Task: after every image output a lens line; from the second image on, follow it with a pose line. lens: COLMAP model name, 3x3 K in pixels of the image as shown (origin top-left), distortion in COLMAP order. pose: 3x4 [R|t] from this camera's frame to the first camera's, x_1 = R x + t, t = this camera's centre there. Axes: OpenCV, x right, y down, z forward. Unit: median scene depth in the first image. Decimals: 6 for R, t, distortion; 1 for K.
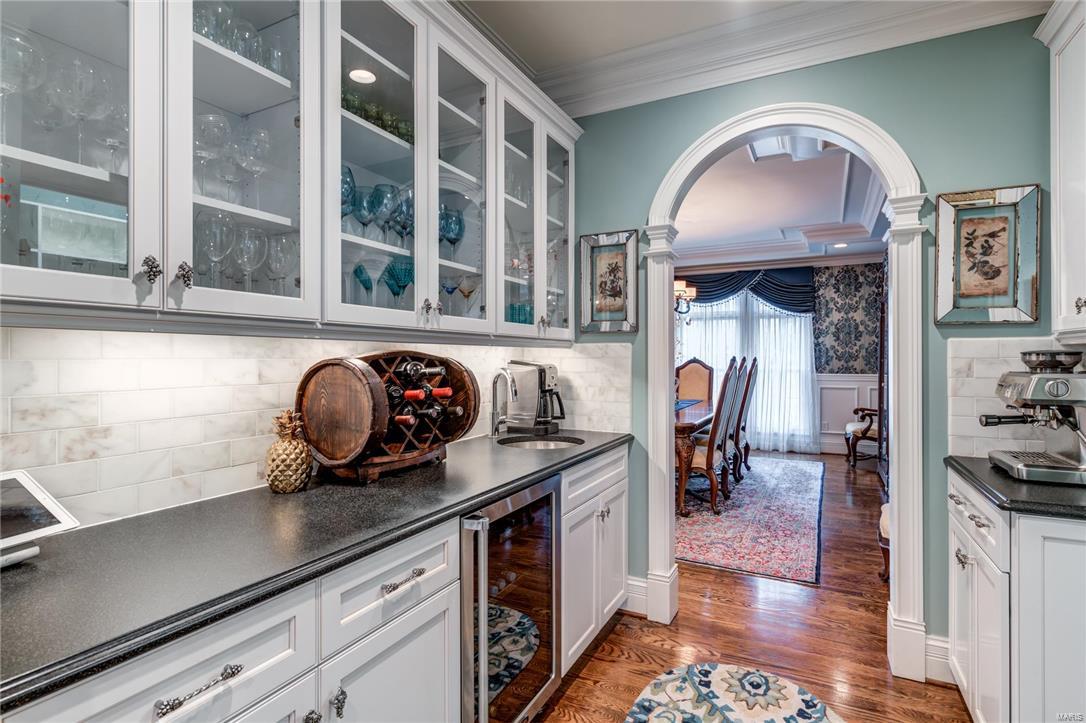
lens RADIAL K [[535.2, 0, 547.0], [0, 535.2, 356.0], [0, 0, 1]] dist [0.002958, -0.002669]
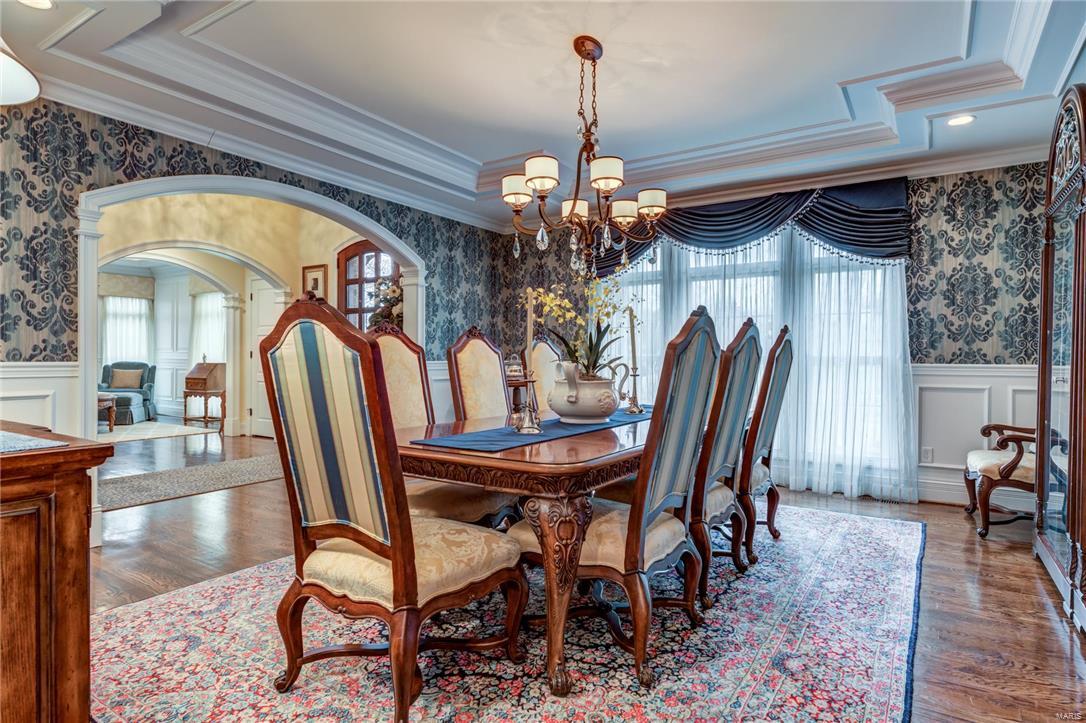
lens RADIAL K [[601.6, 0, 543.0], [0, 601.6, 361.3], [0, 0, 1]] dist [0.005305, -0.001182]
pose [[0.995781, 0.003073, -0.091706, 0.169168], [-0.002138, 0.999945, 0.010293, 0.025376], [0.091732, -0.010054, 0.995733, 0.322110]]
